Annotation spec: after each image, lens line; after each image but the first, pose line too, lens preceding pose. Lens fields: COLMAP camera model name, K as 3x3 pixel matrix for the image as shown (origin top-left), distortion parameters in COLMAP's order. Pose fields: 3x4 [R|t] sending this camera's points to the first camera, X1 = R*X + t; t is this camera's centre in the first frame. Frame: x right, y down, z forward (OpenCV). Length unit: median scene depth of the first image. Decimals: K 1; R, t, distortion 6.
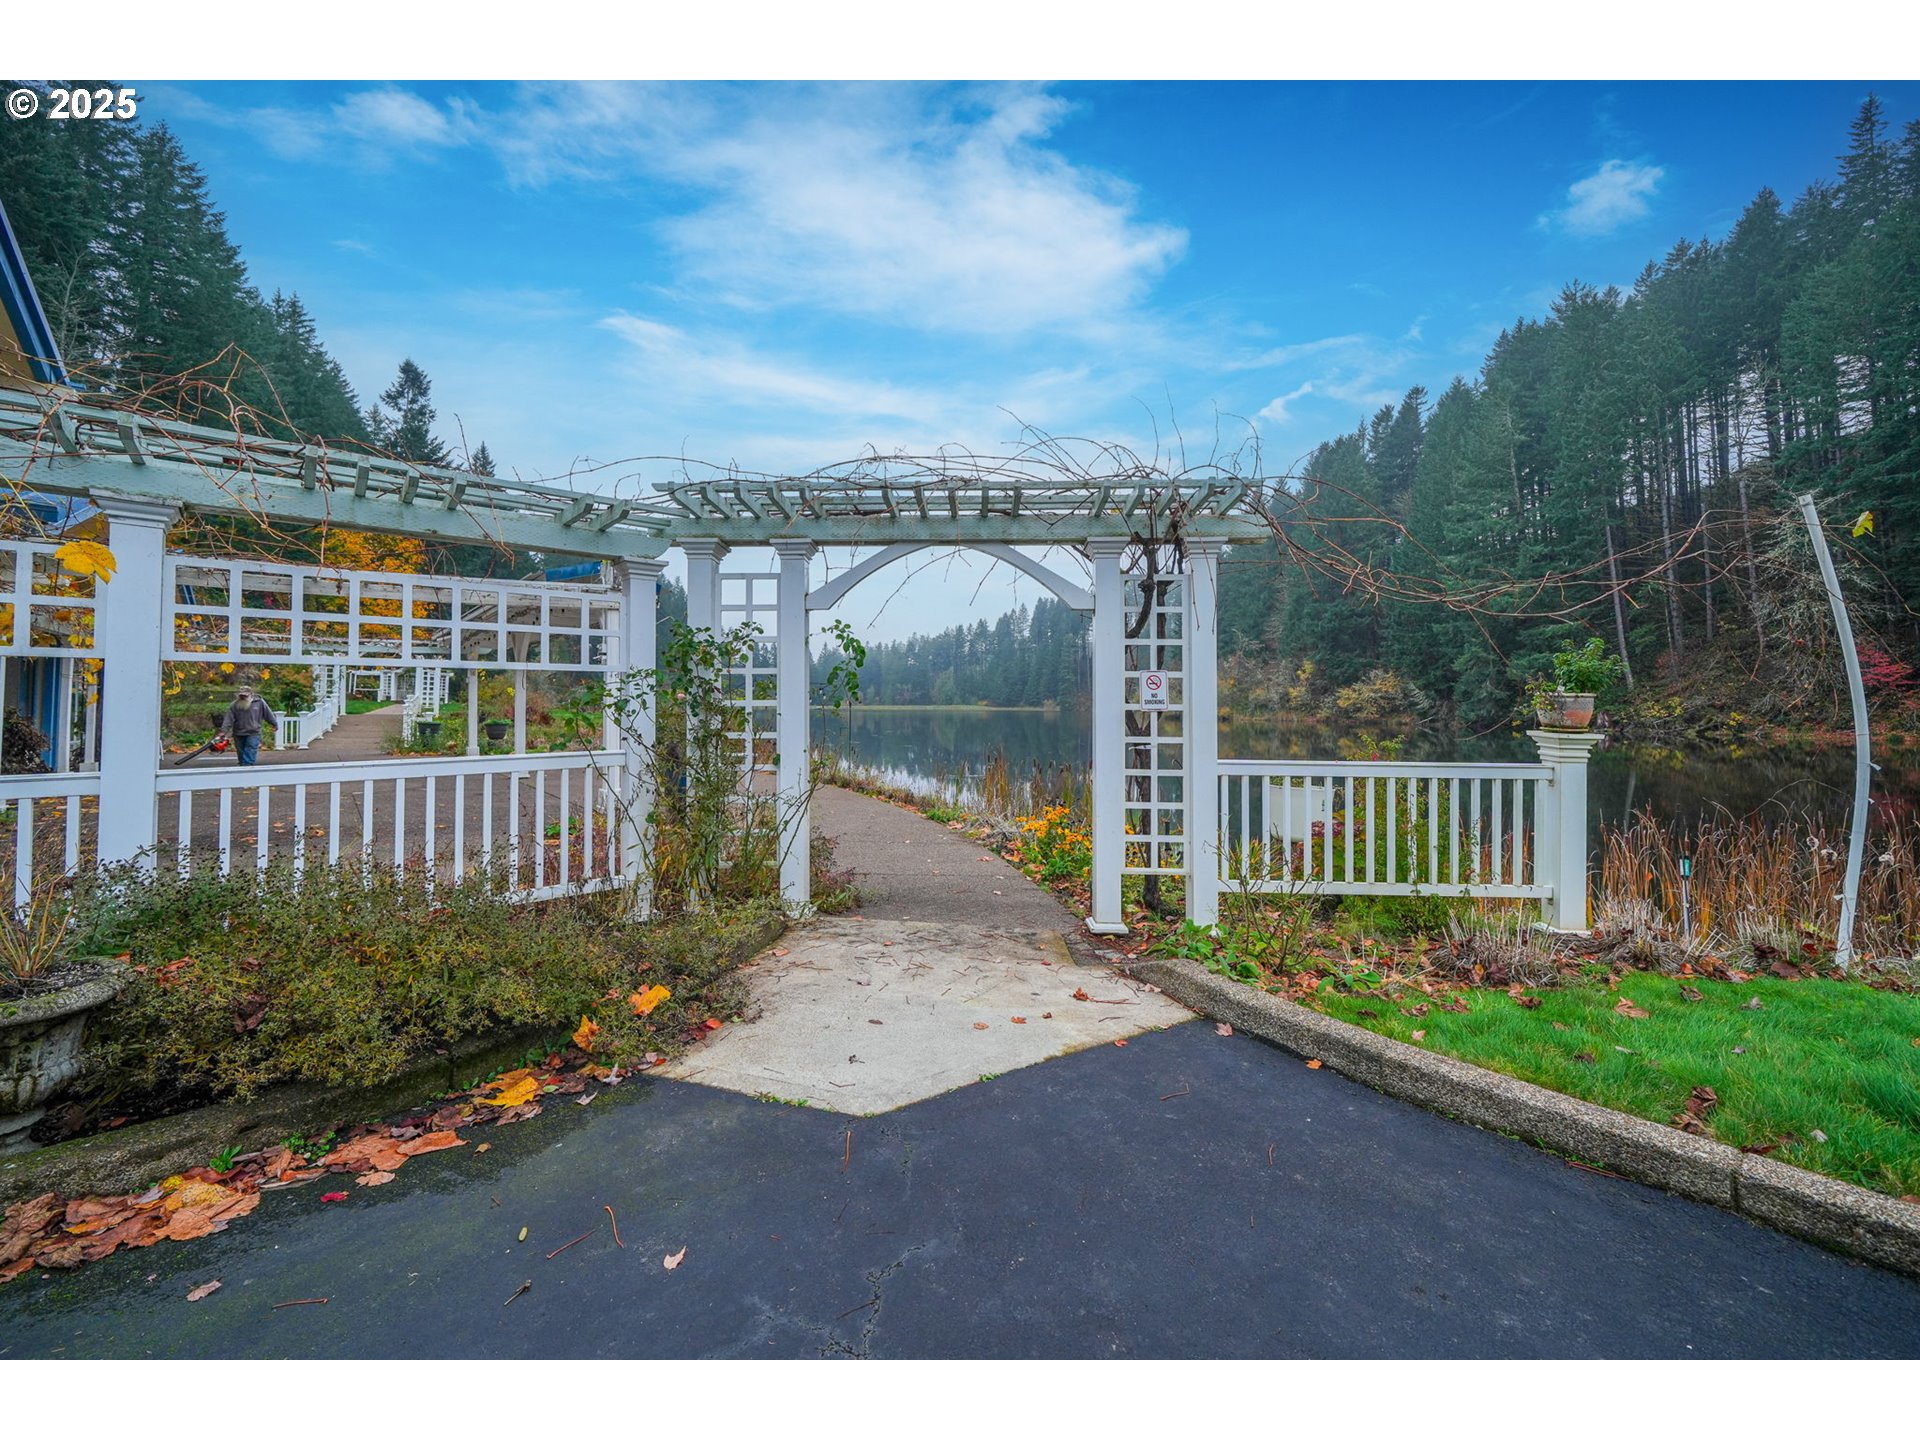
lens RADIAL K [[735.1, 0, 936.8], [0, 735.1, 690.2], [0, 0, 1]] dist [-0.001885, -0.000392]
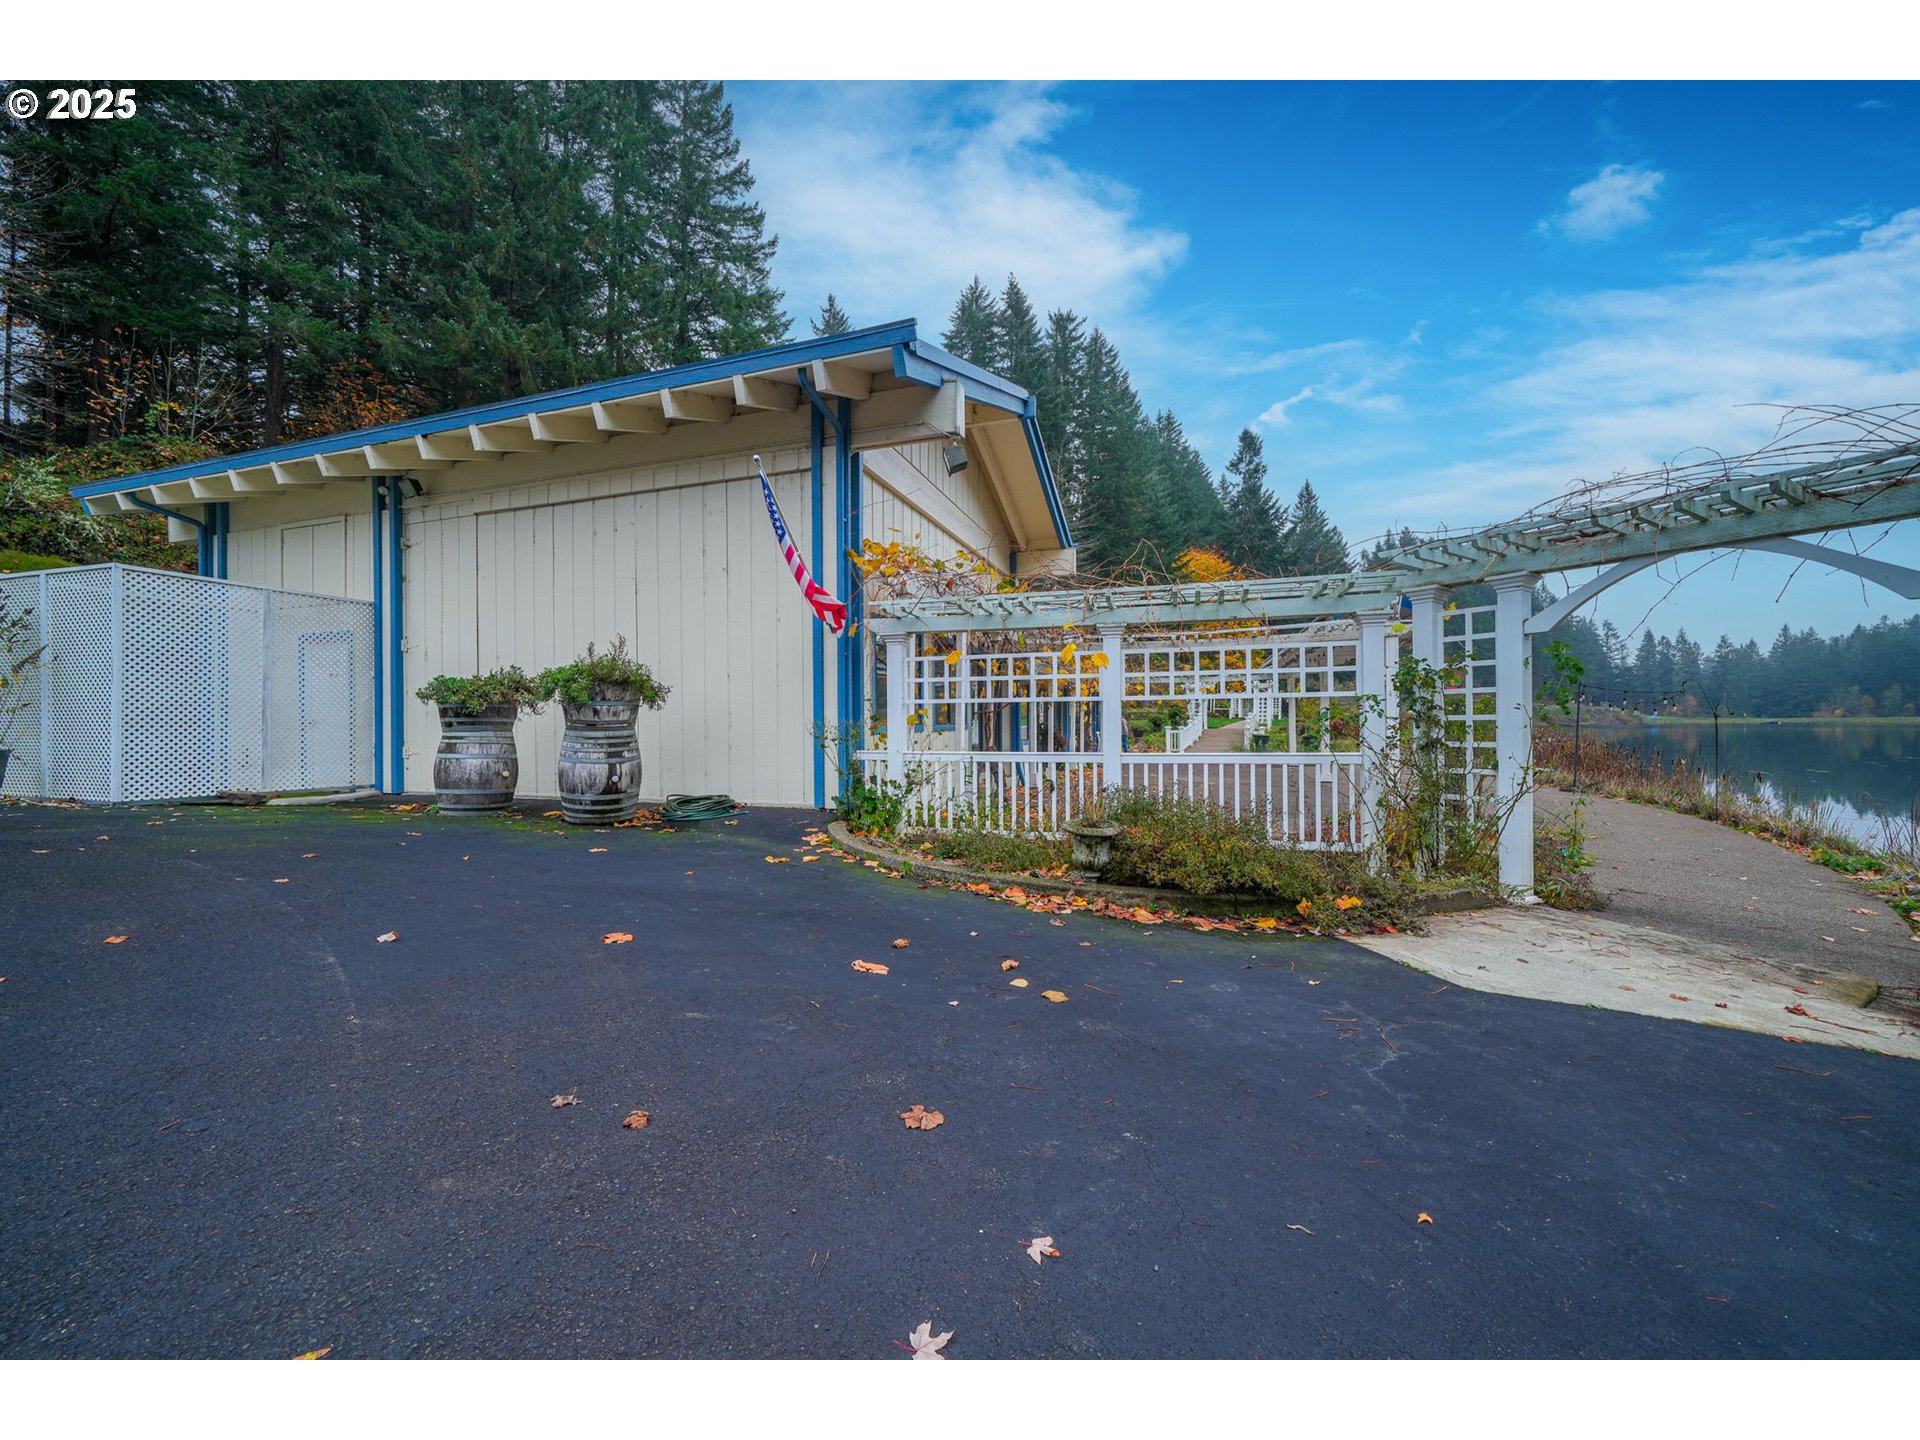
lens RADIAL K [[735.1, 0, 958.8], [0, 735.1, 717.3], [0, 0, 1]] dist [-0.001885, -0.000392]
pose [[0.533512, -0.011347, -0.845716, 0.337338], [0.024909, 0.999687, 0.002301, -0.006450], [0.845425, -0.022294, 0.533628, -0.368374]]
